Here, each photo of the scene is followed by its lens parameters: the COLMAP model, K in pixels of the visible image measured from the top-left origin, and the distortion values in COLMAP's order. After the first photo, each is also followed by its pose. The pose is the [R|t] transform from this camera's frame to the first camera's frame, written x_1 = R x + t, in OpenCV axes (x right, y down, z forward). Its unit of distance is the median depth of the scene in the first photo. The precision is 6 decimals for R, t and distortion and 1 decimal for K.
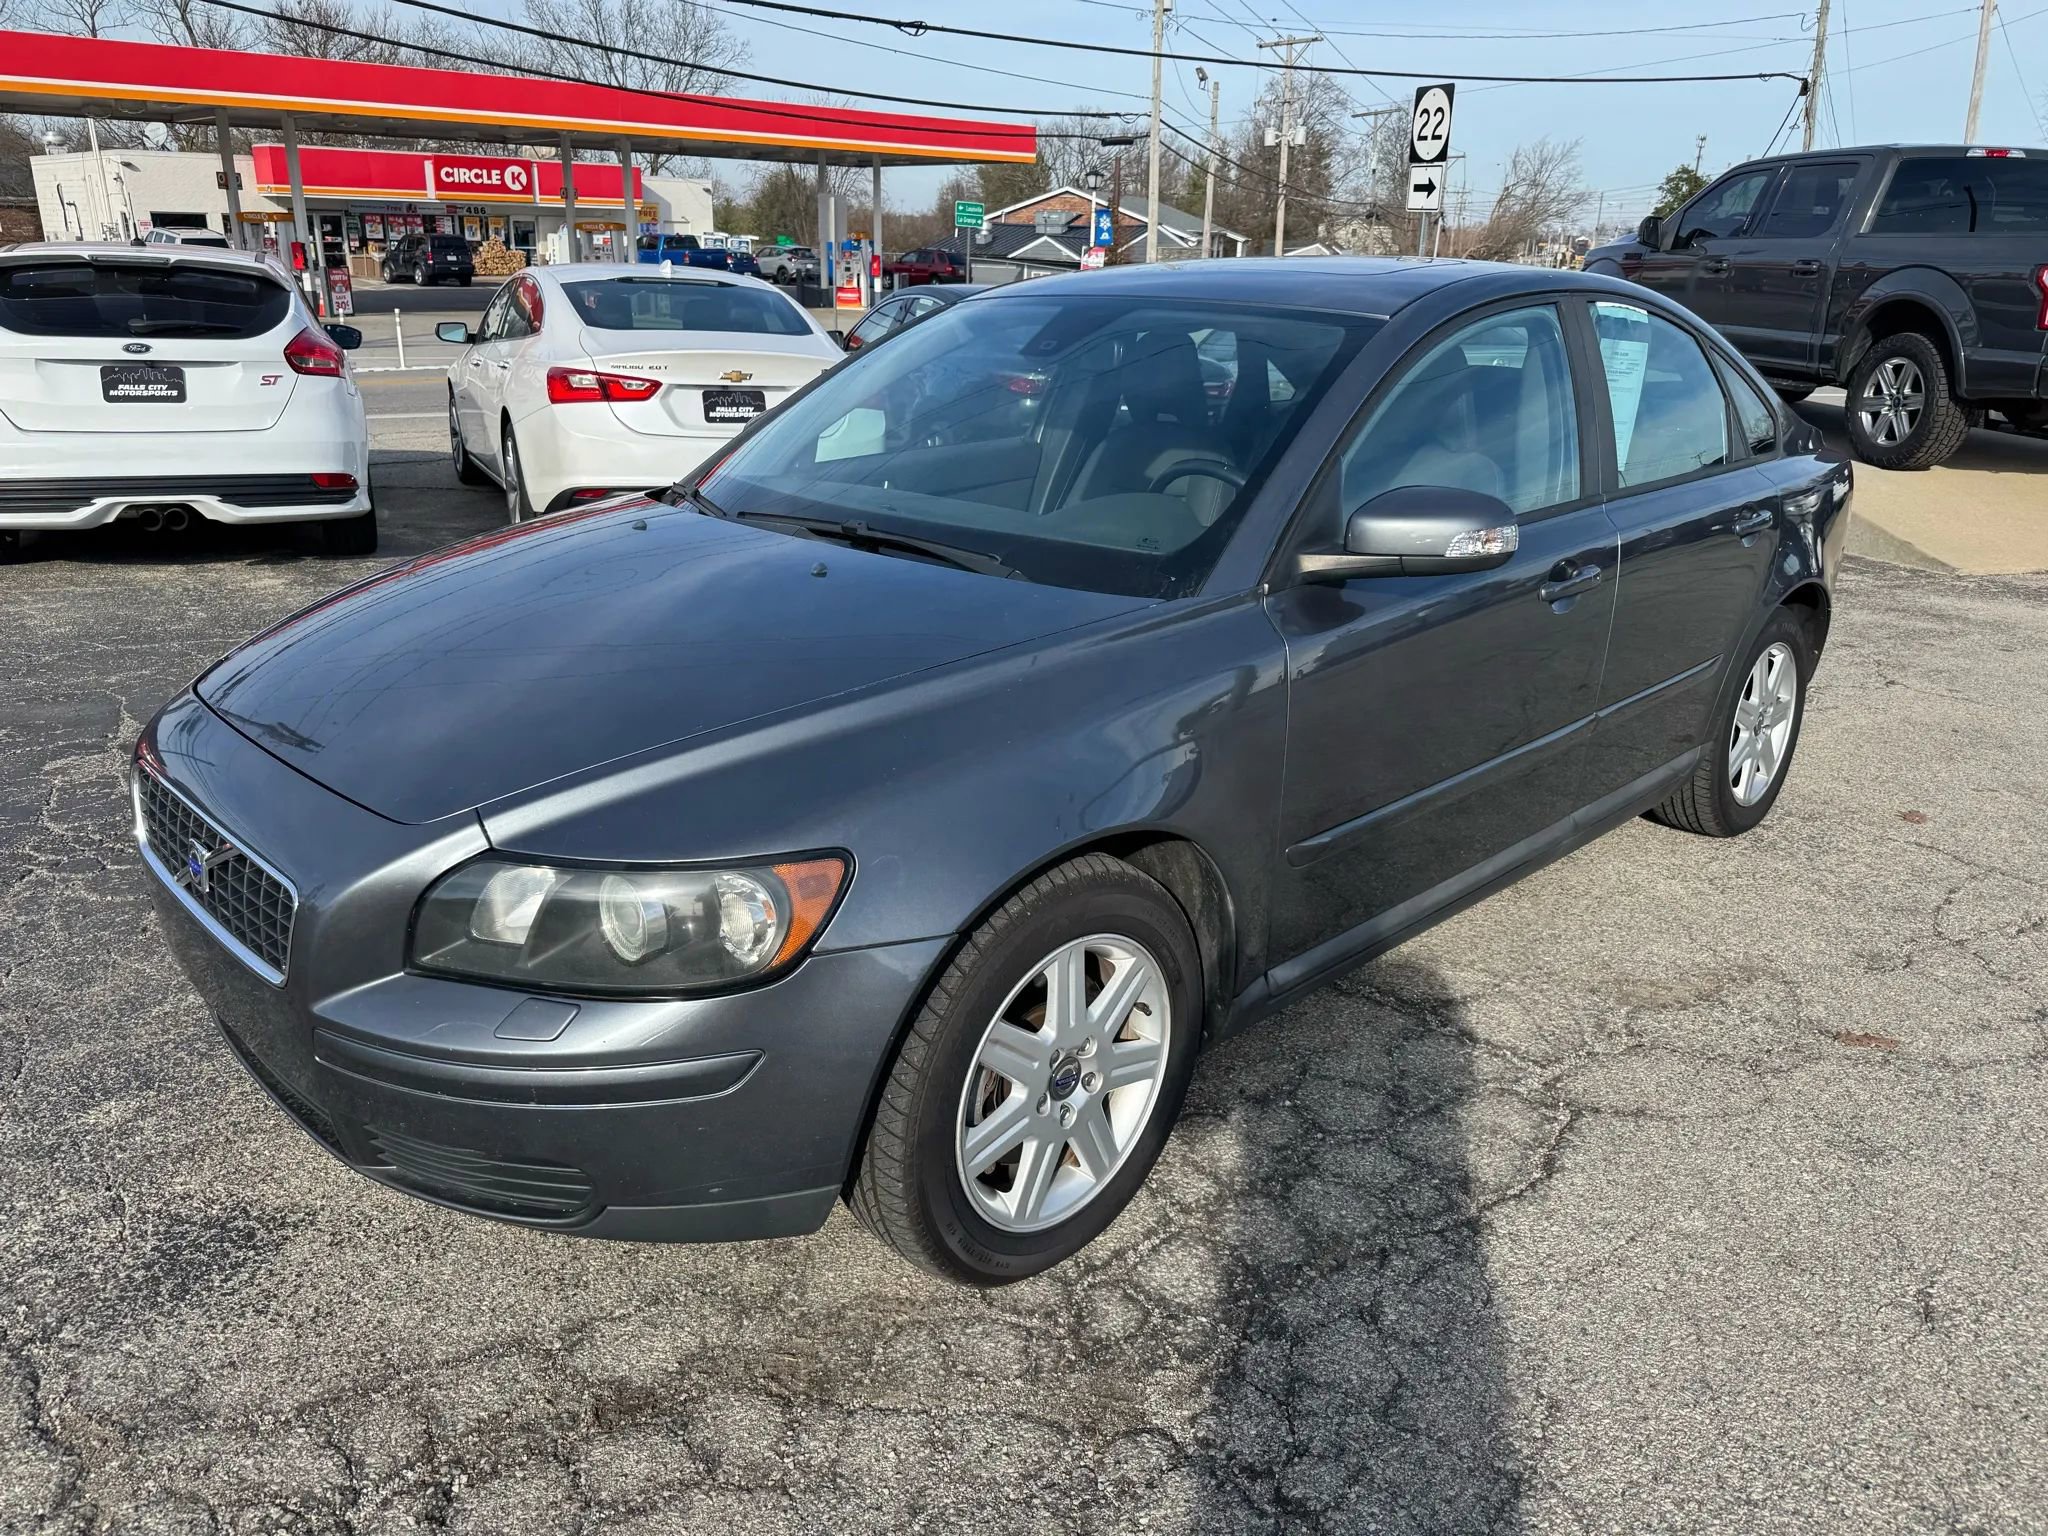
lens RADIAL K [[1451.1, 0, 1022.5], [0, 1451.1, 764.5], [0, 0, 1]] dist [-0.001986, -0.005478]
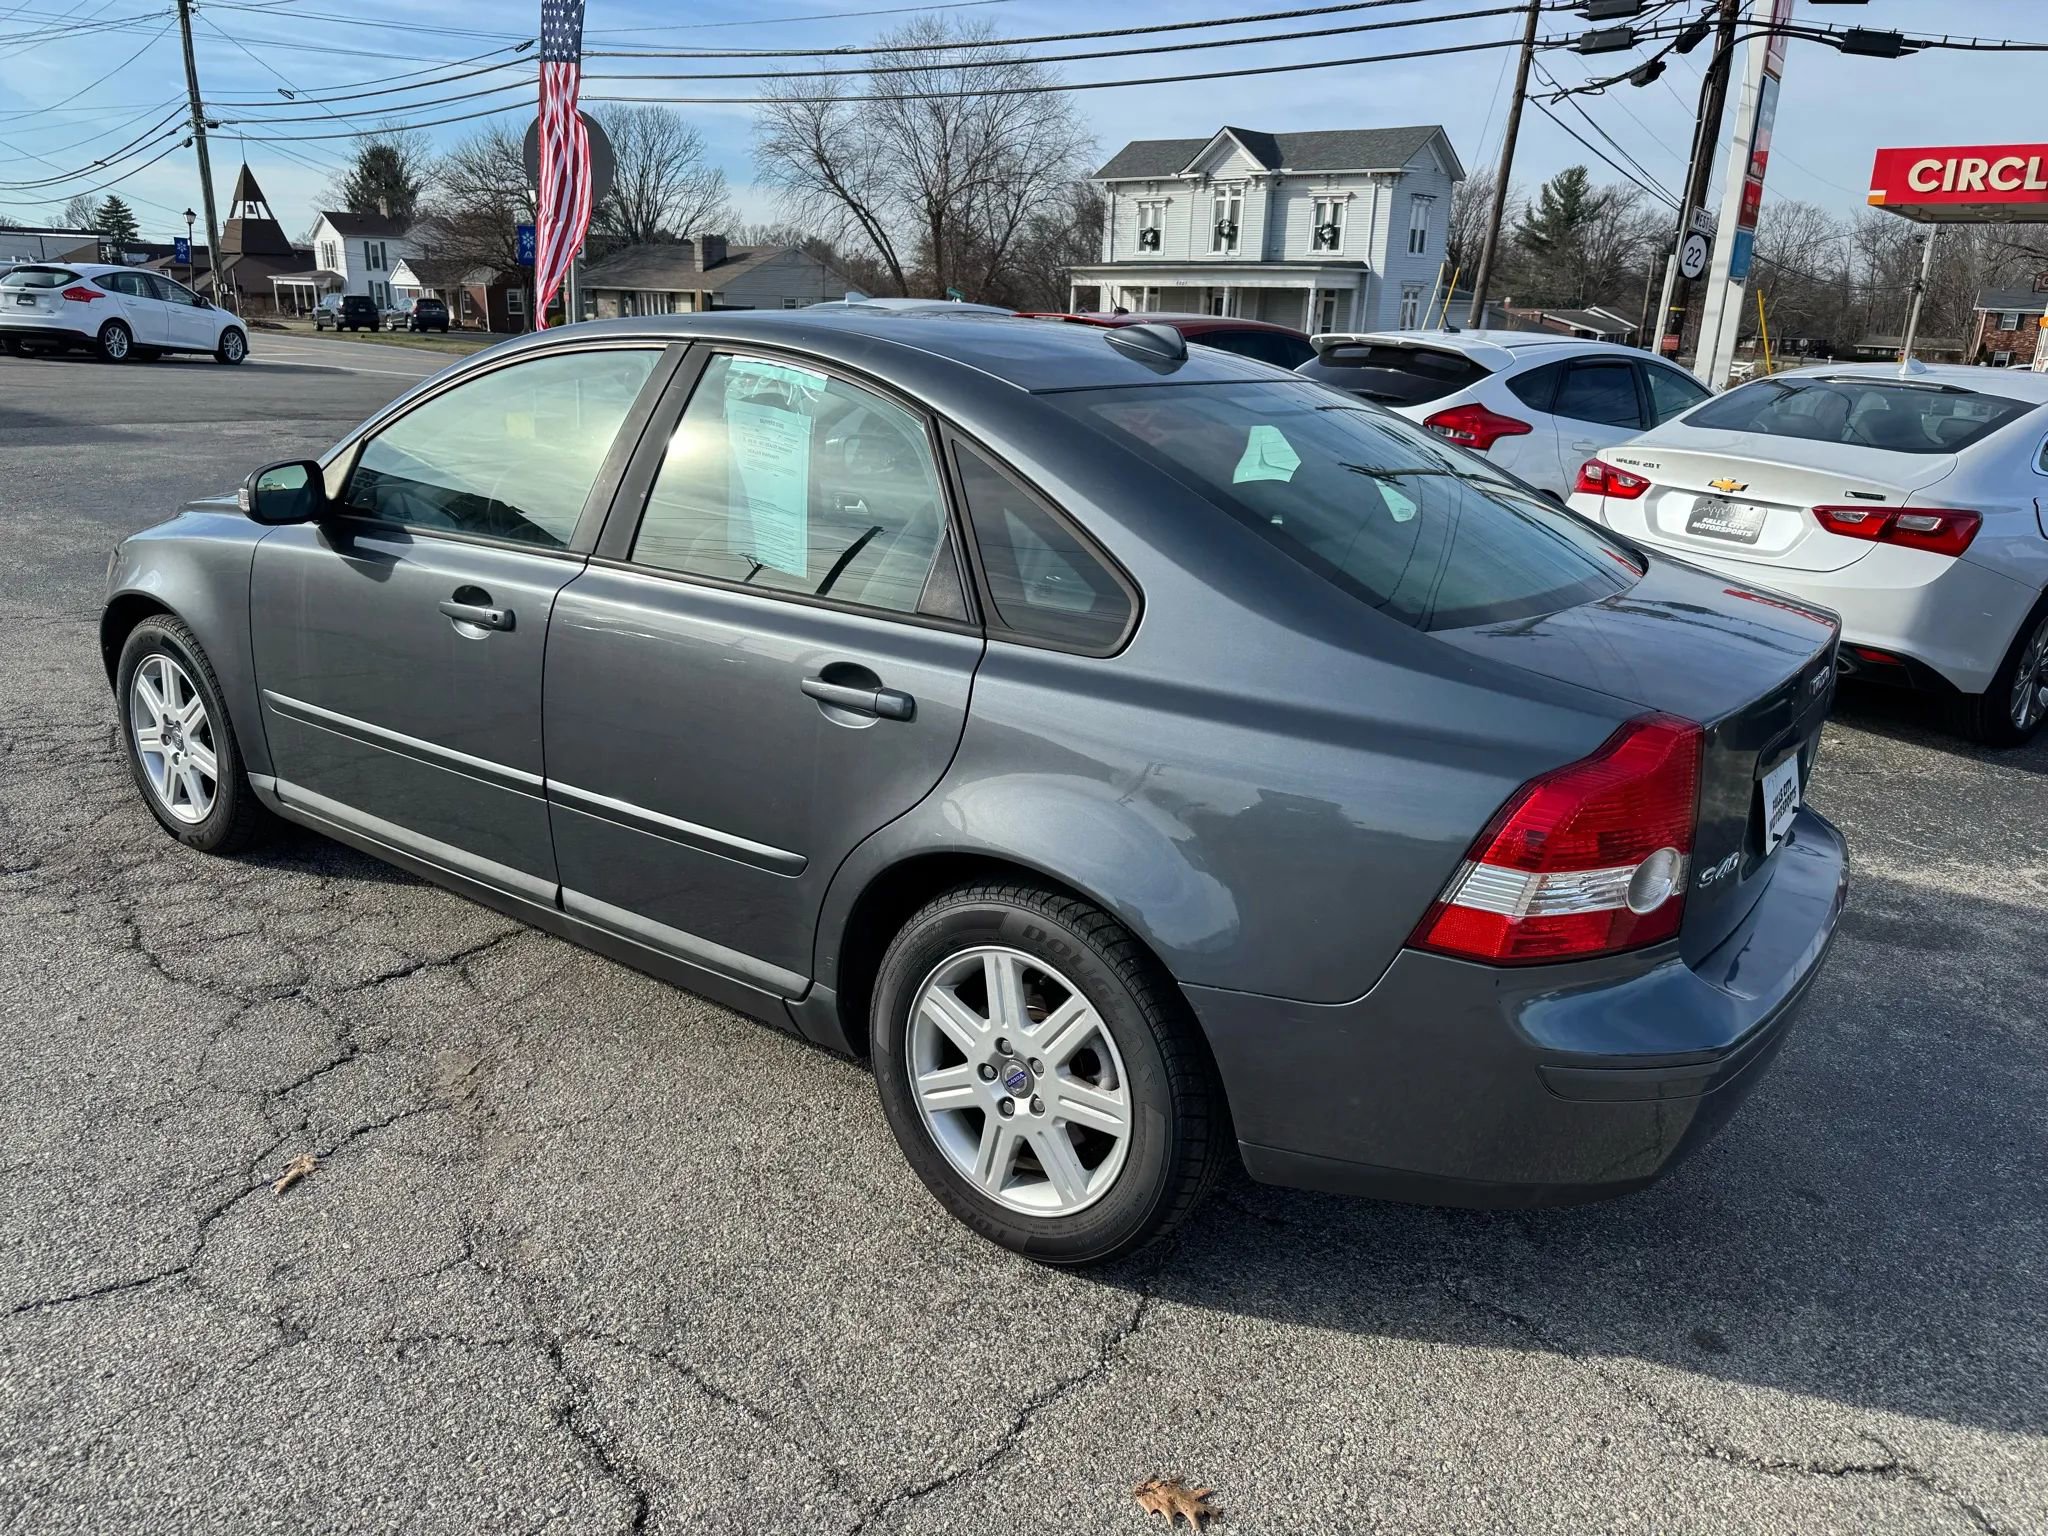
lens RADIAL K [[1456.8, 0, 1019.8], [0, 1456.8, 761.1], [0, 0, 1]] dist [0.013436, -0.020200]
pose [[0.170902, 0.280955, -0.944382, 0.625610], [-0.355495, 0.911504, 0.206841, -0.163723], [0.918921, 0.300374, 0.255656, 0.488642]]
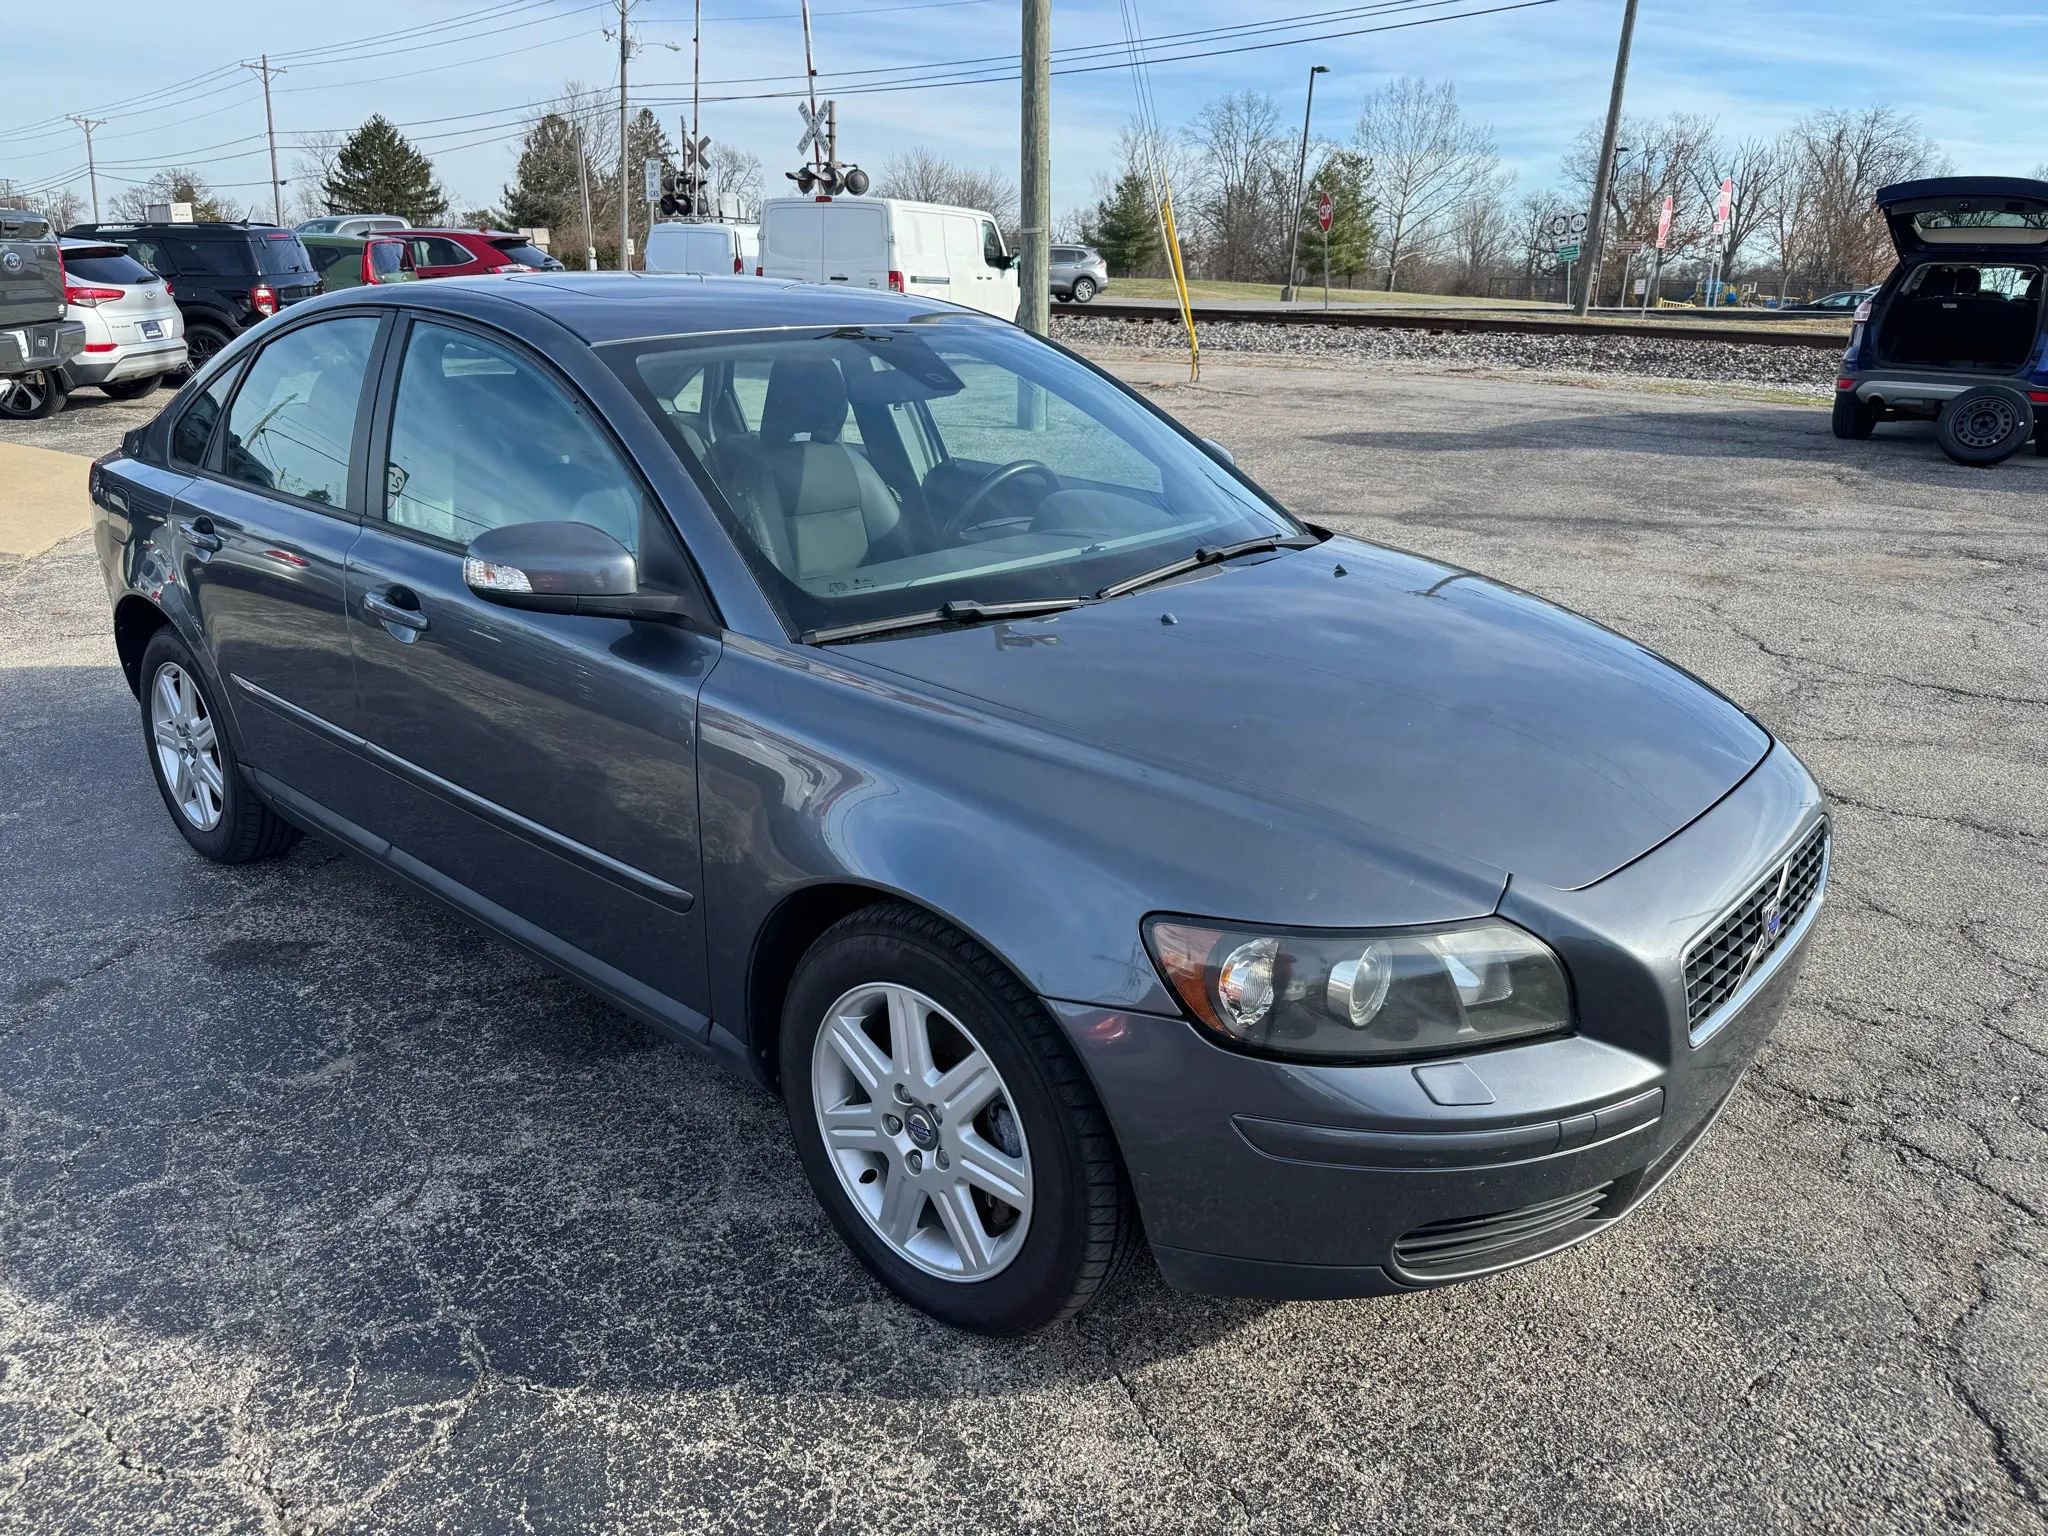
lens RADIAL K [[1437.4, 0, 1030.8], [0, 1437.4, 776.4], [0, 0, 1]] dist [0.018433, -0.026666]
pose [[-0.074296, -0.349166, 0.934111, -0.449108], [0.308391, 0.882740, 0.354492, -0.169239], [-0.948354, 0.314408, 0.042096, 0.440759]]
